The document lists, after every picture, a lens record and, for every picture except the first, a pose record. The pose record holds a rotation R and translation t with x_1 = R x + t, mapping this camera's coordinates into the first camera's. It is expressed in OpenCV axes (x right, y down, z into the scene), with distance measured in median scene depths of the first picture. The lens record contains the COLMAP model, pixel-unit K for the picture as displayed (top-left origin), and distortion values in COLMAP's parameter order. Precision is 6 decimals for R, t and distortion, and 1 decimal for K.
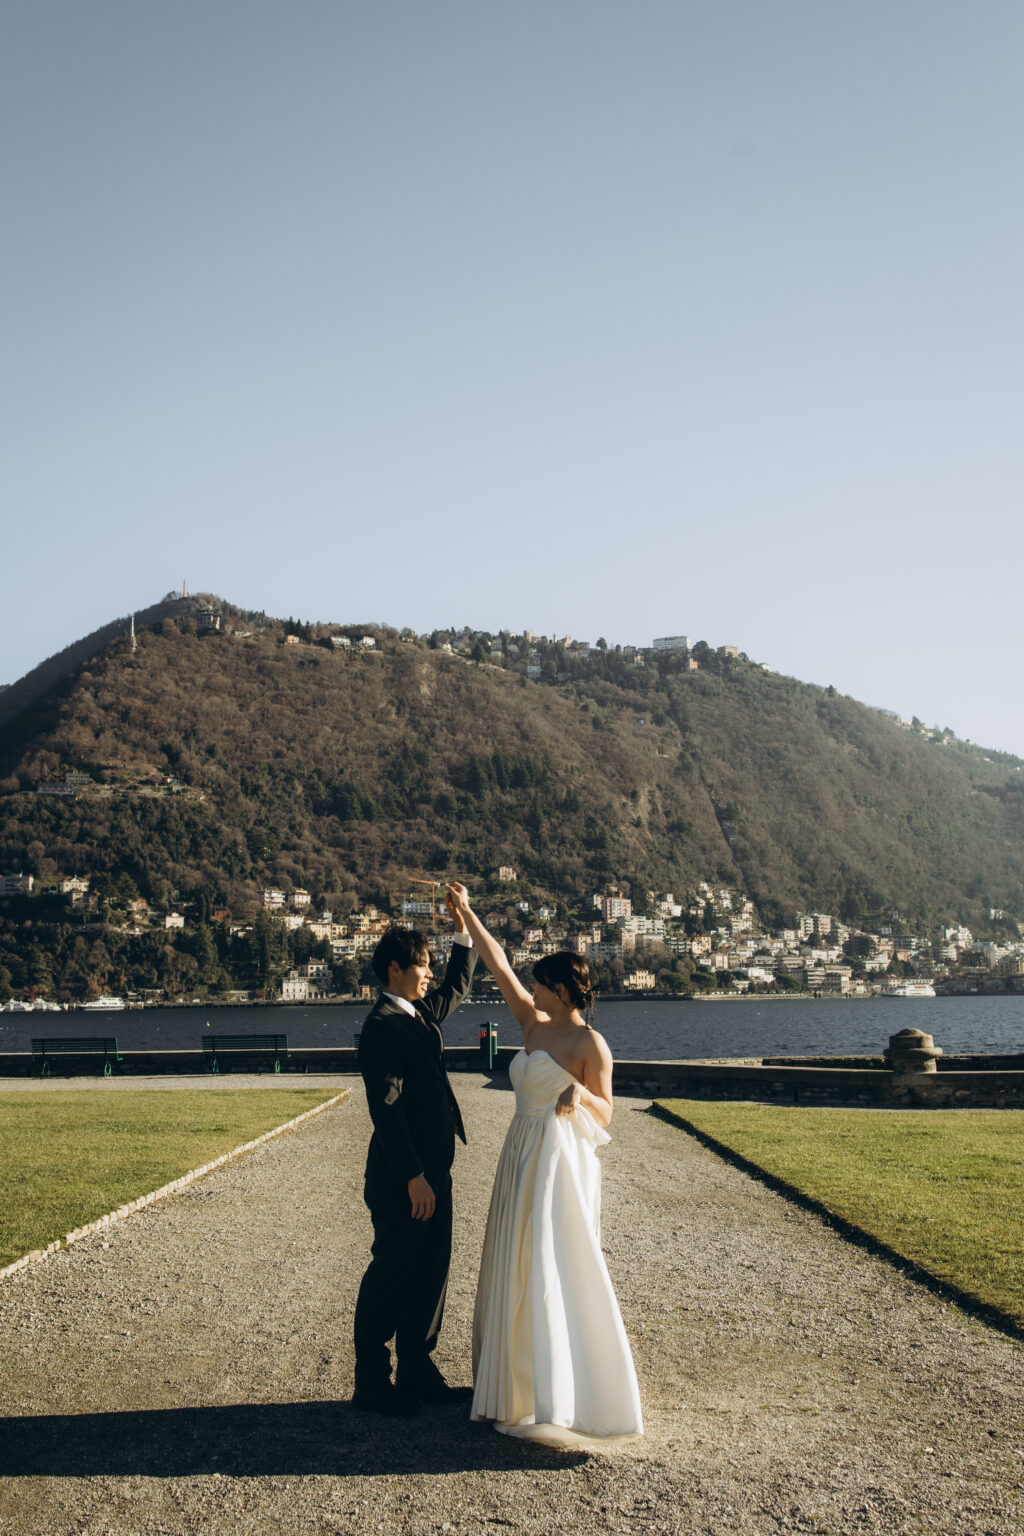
lens RADIAL K [[1580.2, 0, 512.0], [0, 1580.2, 768.0], [0, 0, 1]] dist [0.032994, -0.008677]
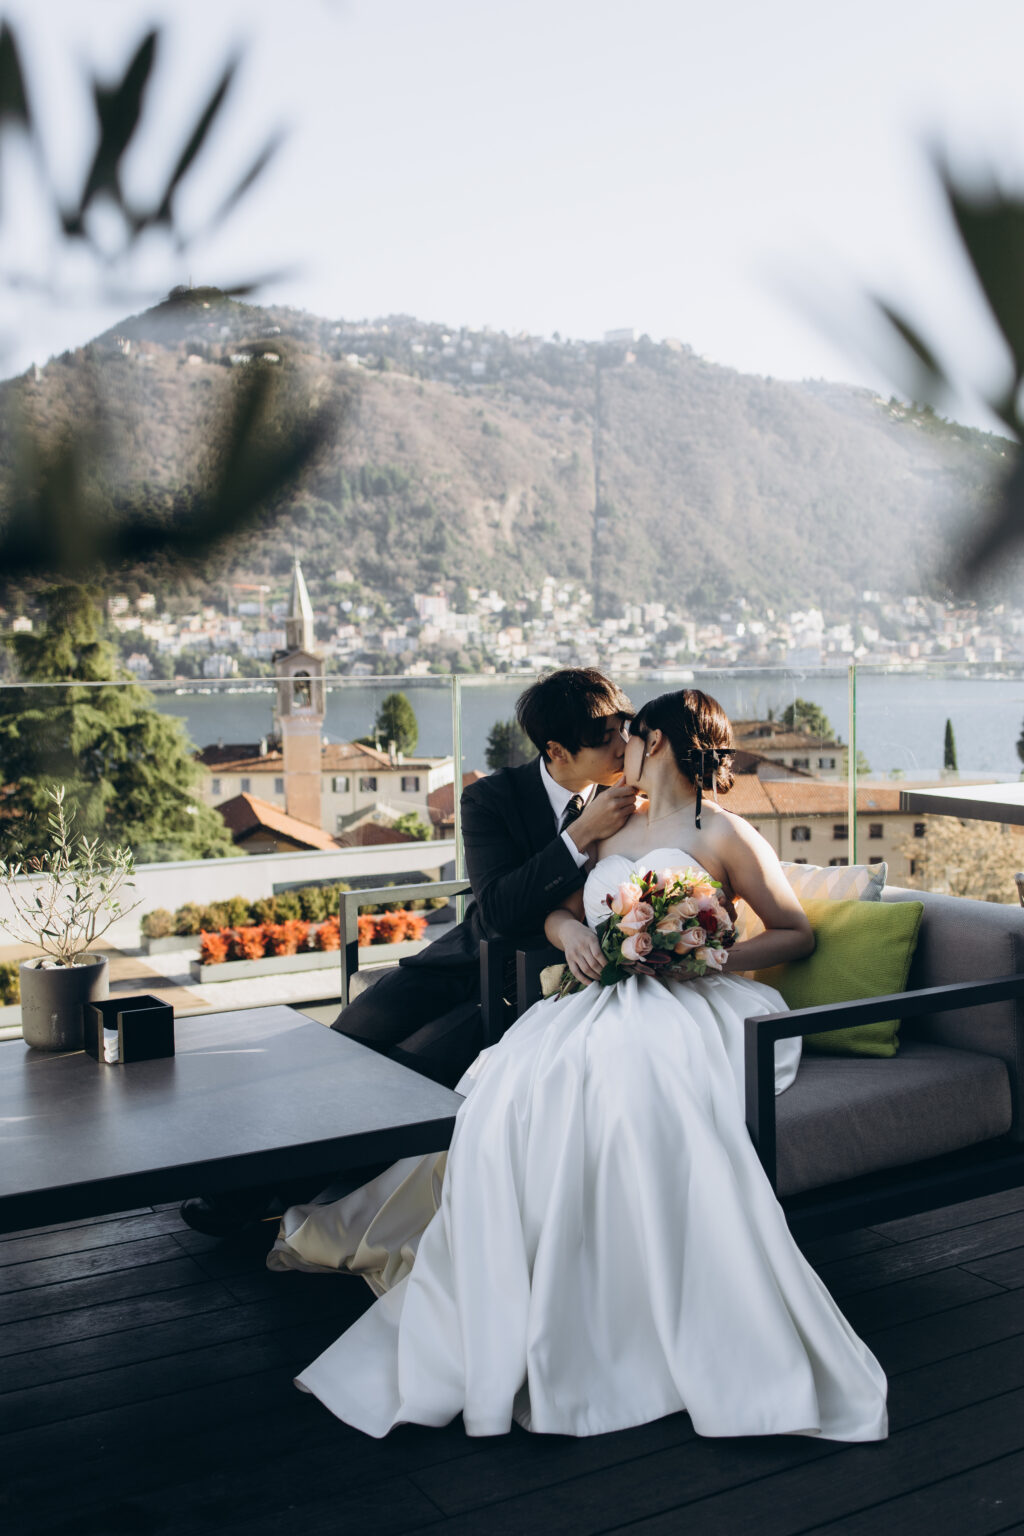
lens RADIAL K [[1546.1, 0, 511.0], [0, 1546.1, 775.2], [0, 0, 1]] dist [0.054866, -0.191812]
pose [[0.995740, 0.005548, -0.092040, 0.180176], [0.015020, 0.975098, 0.221267, -0.033053], [0.090975, -0.221707, 0.970860, -0.108387]]
